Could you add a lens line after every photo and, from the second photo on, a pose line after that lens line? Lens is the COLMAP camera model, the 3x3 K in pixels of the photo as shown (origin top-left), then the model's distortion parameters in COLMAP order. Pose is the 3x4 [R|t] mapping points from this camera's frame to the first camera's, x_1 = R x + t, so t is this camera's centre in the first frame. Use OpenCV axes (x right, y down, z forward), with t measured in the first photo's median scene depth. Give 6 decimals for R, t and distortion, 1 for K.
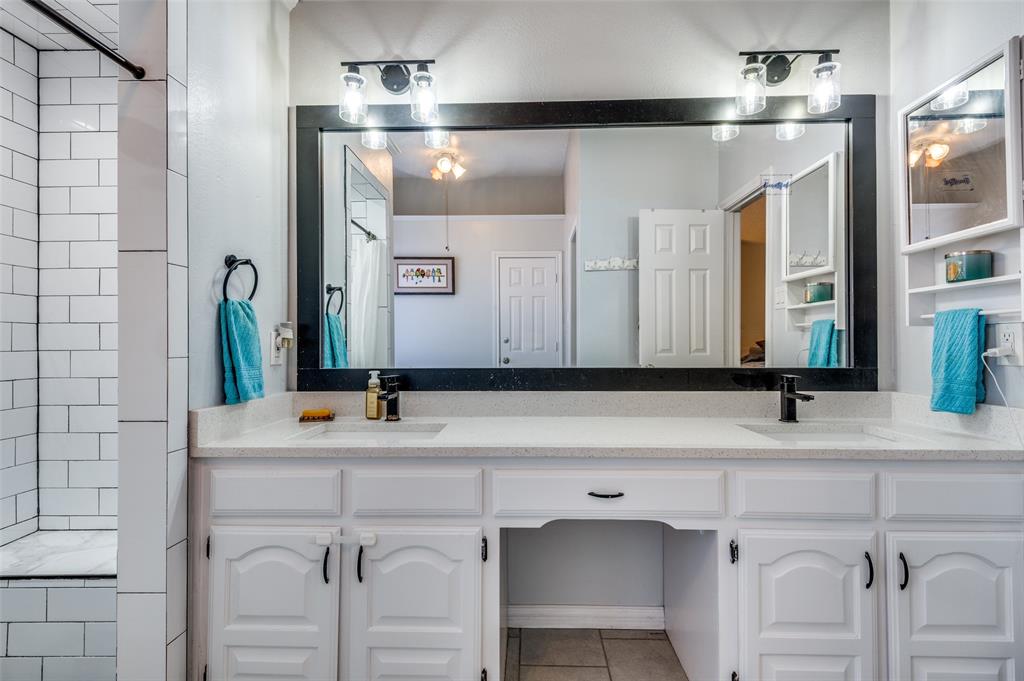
lens RADIAL K [[476.0, 0, 518.9], [0, 476.0, 342.2], [0, 0, 1]] dist [0.030445, -0.015217]
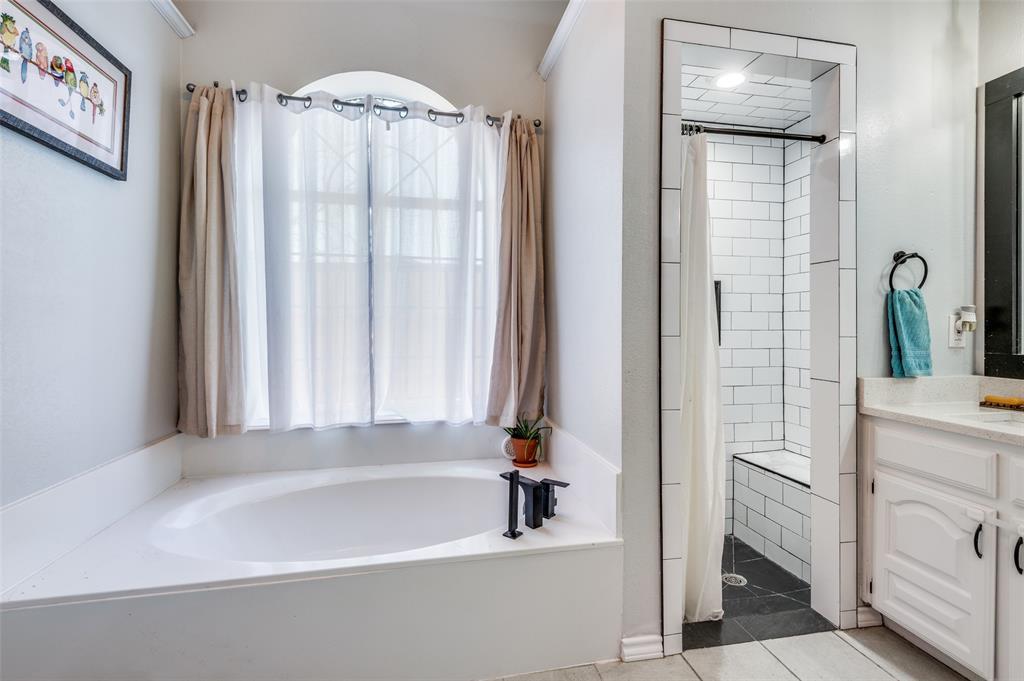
lens RADIAL K [[474.3, 0, 517.1], [0, 474.3, 319.4], [0, 0, 1]] dist [0.009621, 0.000141]
pose [[0.224344, -0.007178, -0.974484, 0.332999], [0.001057, 0.999974, -0.007122, -0.007761], [0.974509, 0.000568, 0.224346, -0.178845]]
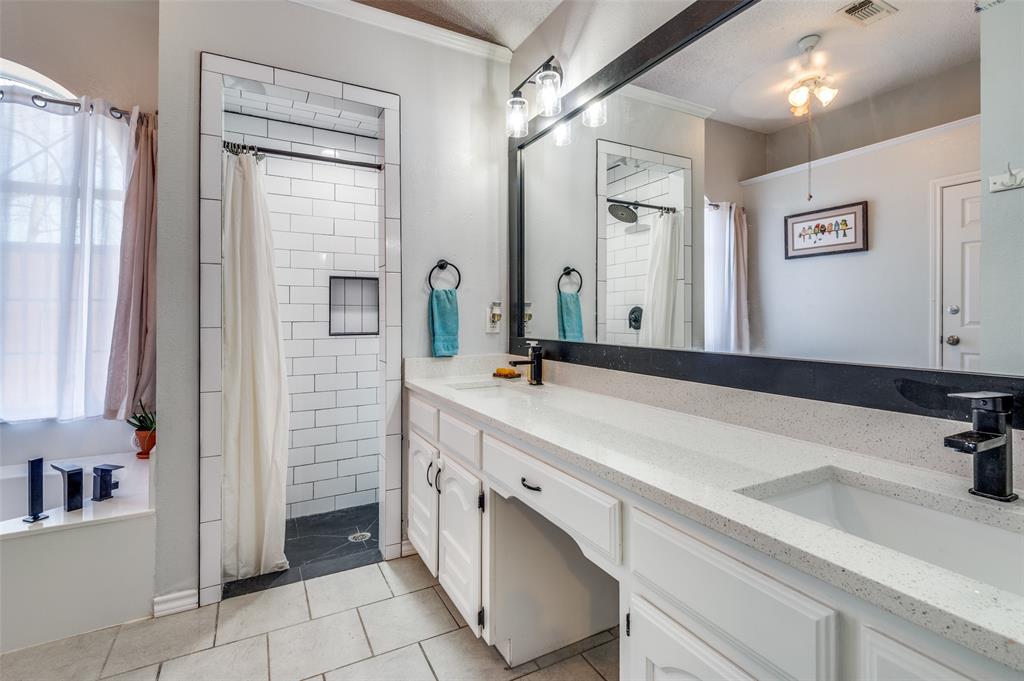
lens RADIAL K [[476.8, 0, 514.5], [0, 476.8, 312.1], [0, 0, 1]] dist [0.026518, -0.014815]
pose [[0.501126, -0.007365, -0.865343, 0.823384], [0.006411, 0.999968, -0.004798, -0.006654], [0.865350, -0.003143, 0.501158, 0.438055]]
